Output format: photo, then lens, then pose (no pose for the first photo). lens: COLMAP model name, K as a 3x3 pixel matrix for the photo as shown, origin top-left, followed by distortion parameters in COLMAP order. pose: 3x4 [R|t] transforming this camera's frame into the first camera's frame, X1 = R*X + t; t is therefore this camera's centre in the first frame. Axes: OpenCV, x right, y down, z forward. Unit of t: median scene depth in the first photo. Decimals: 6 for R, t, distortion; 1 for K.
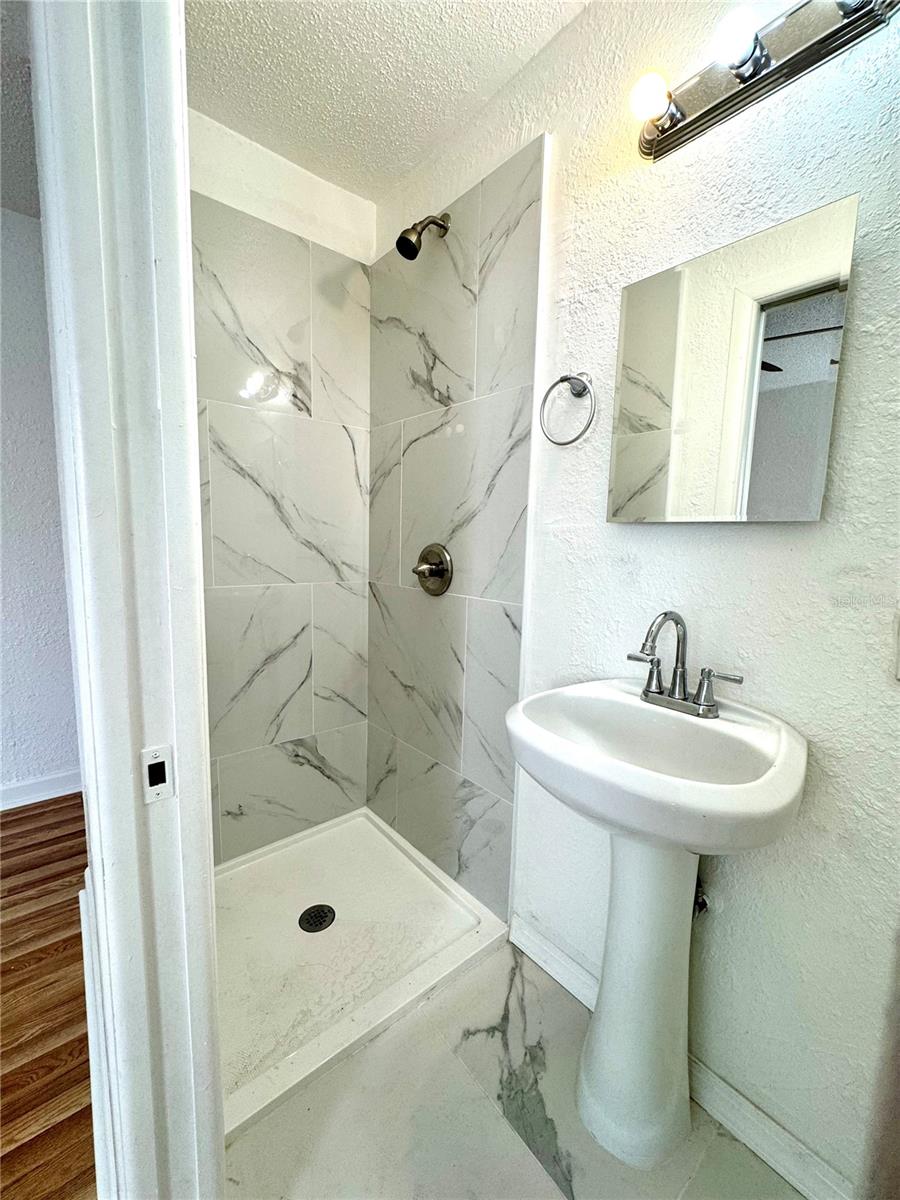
lens RADIAL K [[479.4, 0, 450.0], [0, 479.4, 600.0], [0, 0, 1]] dist [-0.002202, 0.000275]
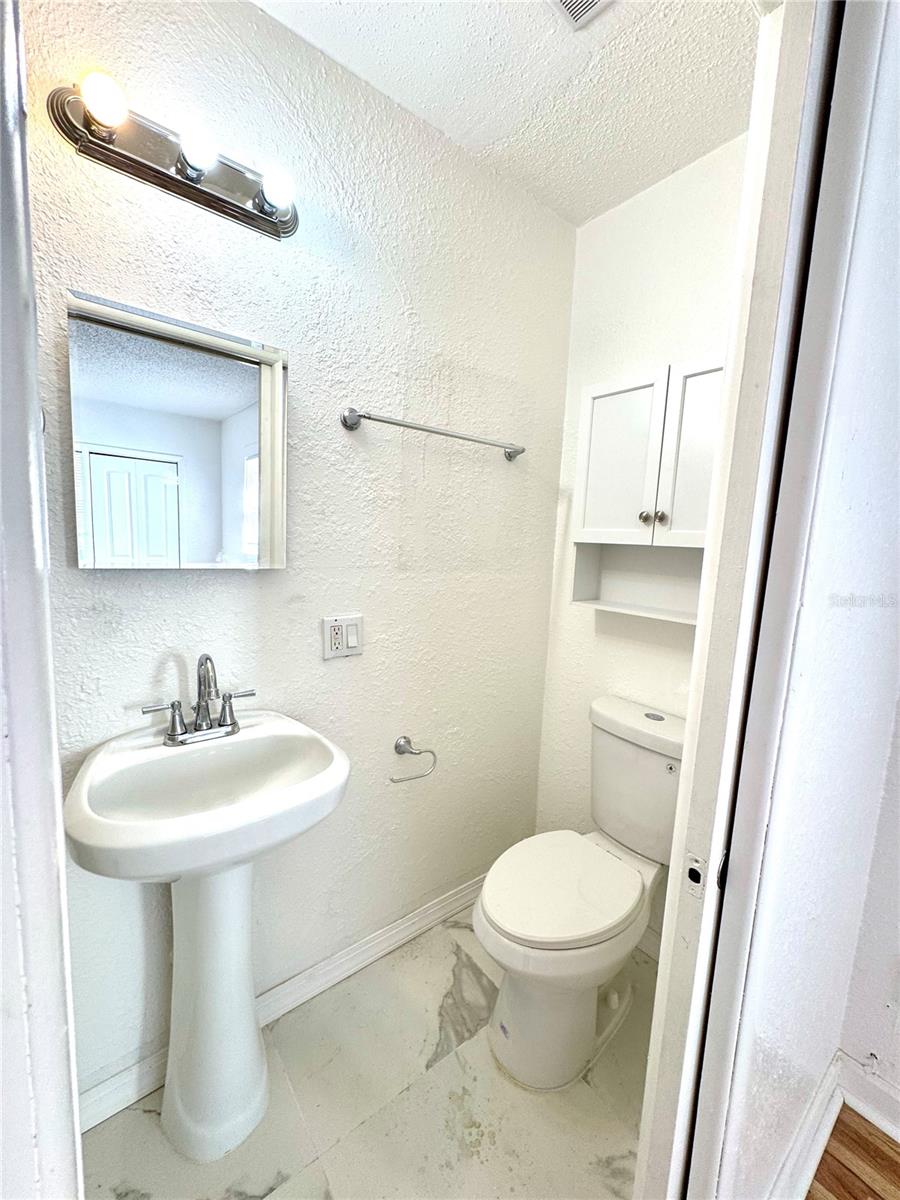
lens RADIAL K [[479.4, 0, 450.0], [0, 479.4, 600.0], [0, 0, 1]] dist [-0.002202, 0.000275]
pose [[0.031342, -0.150551, 0.988105, -0.513333], [0.080581, 0.985754, 0.147637, -0.189771], [-0.996255, 0.074995, 0.043027, 0.345168]]
